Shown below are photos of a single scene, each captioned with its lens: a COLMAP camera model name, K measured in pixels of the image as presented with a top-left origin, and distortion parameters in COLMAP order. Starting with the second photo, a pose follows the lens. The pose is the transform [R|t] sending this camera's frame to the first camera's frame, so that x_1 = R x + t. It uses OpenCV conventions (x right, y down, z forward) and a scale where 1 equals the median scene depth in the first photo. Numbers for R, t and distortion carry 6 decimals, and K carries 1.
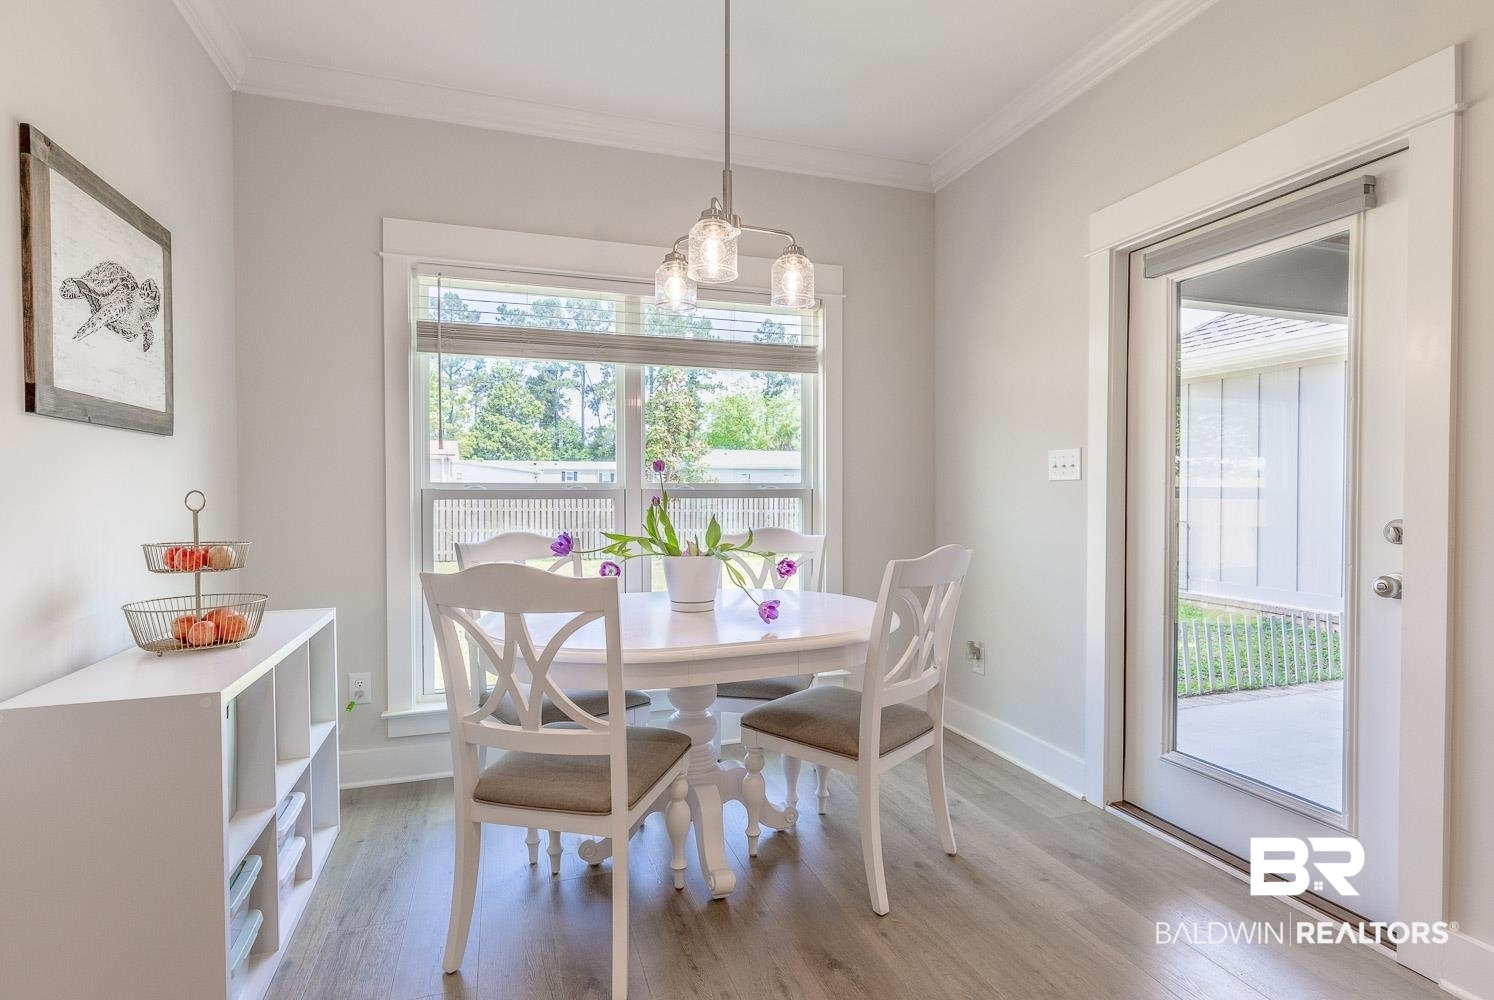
lens RADIAL K [[741.8, 0, 747.0], [0, 741.8, 500.0], [0, 0, 1]] dist [-0.002453, -0.000485]
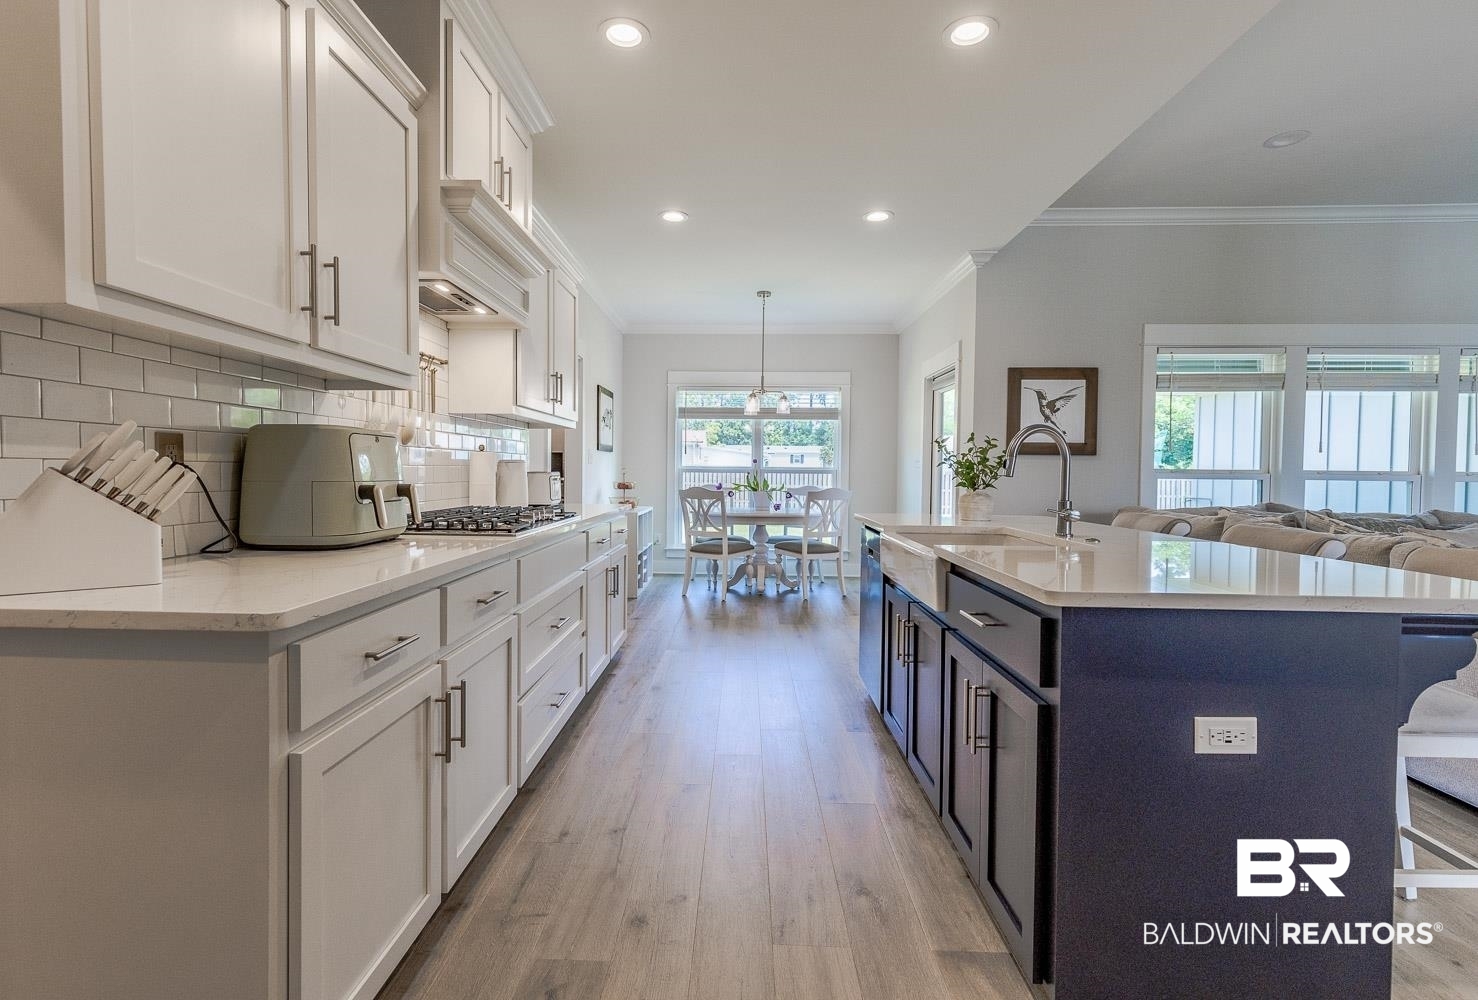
lens RADIAL K [[805.3, 0, 739.0], [0, 805.3, 500.0], [0, 0, 1]] dist [0.000090, -0.000006]
pose [[0.943230, 0.023732, -0.331291, 0.758803], [-0.016753, 0.999574, 0.023905, 0.026219], [0.331717, -0.016998, 0.943226, -1.737329]]
